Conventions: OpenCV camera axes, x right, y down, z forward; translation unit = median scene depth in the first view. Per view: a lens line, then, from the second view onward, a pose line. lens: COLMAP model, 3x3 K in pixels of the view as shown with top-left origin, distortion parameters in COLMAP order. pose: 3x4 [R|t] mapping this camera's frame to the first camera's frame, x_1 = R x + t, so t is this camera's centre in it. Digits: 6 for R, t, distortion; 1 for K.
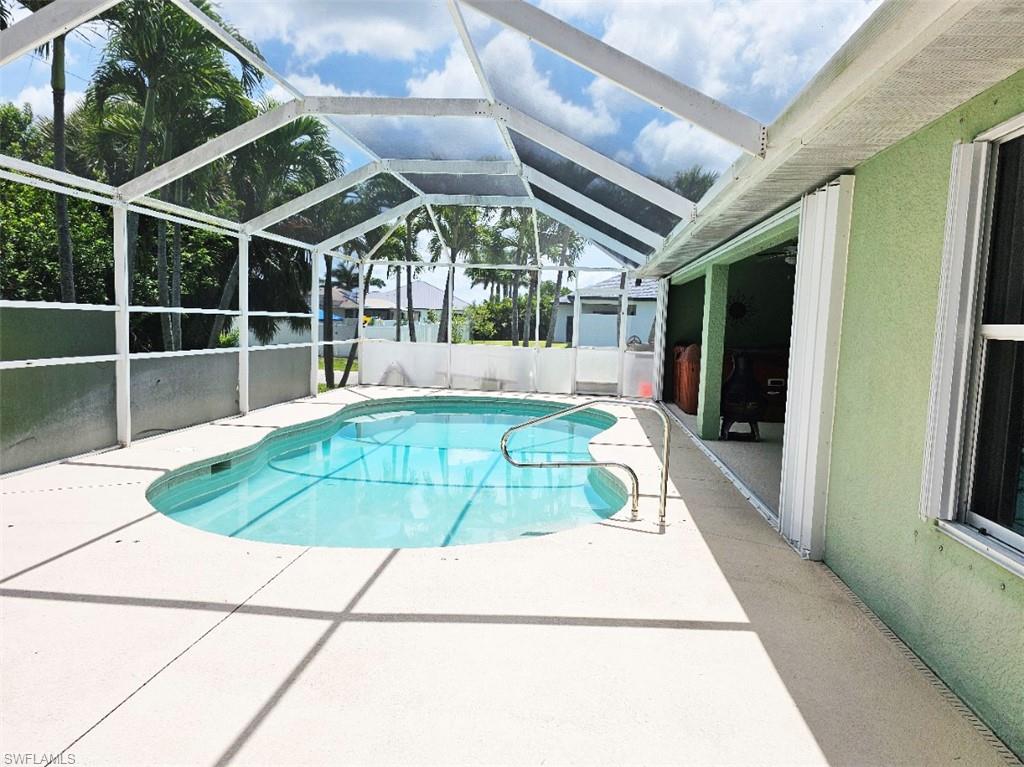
lens RADIAL K [[685.5, 0, 511.7], [0, 685.5, 384.6], [0, 0, 1]] dist [0.037235, -0.002536]
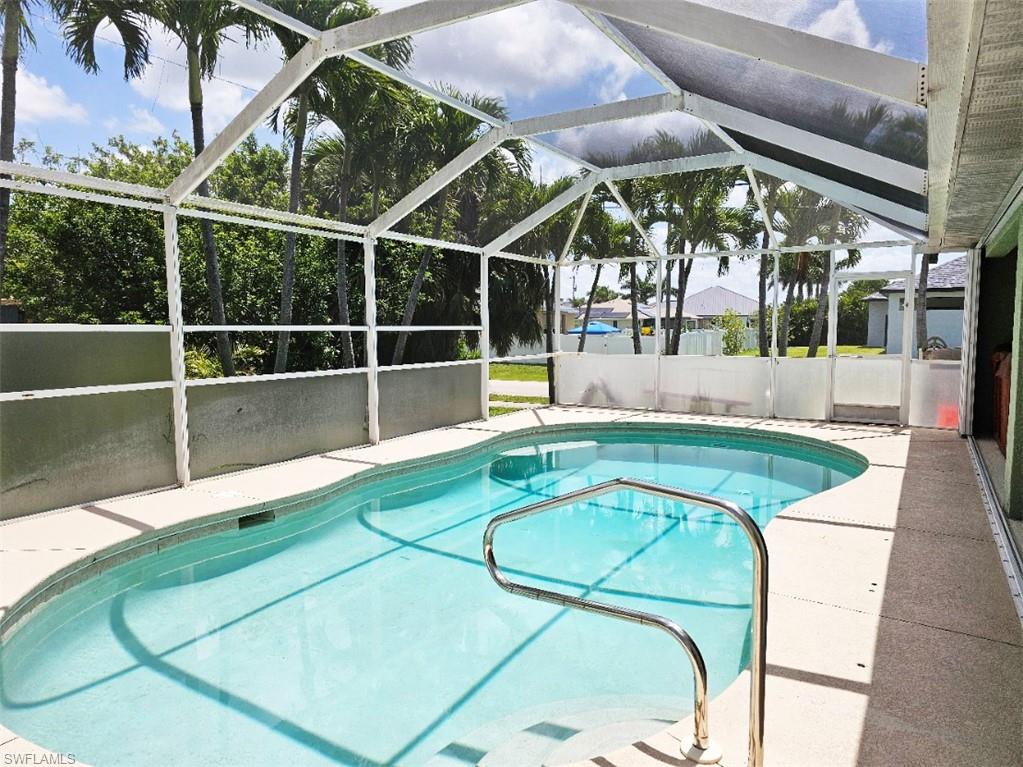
lens RADIAL K [[684.8, 0, 515.5], [0, 684.8, 391.4], [0, 0, 1]] dist [0.037235, -0.002536]
pose [[0.907497, -0.000446, -0.420059, 0.119416], [-0.001452, 0.999990, -0.004200, -0.017058], [0.420057, 0.004421, 0.907487, 0.245550]]
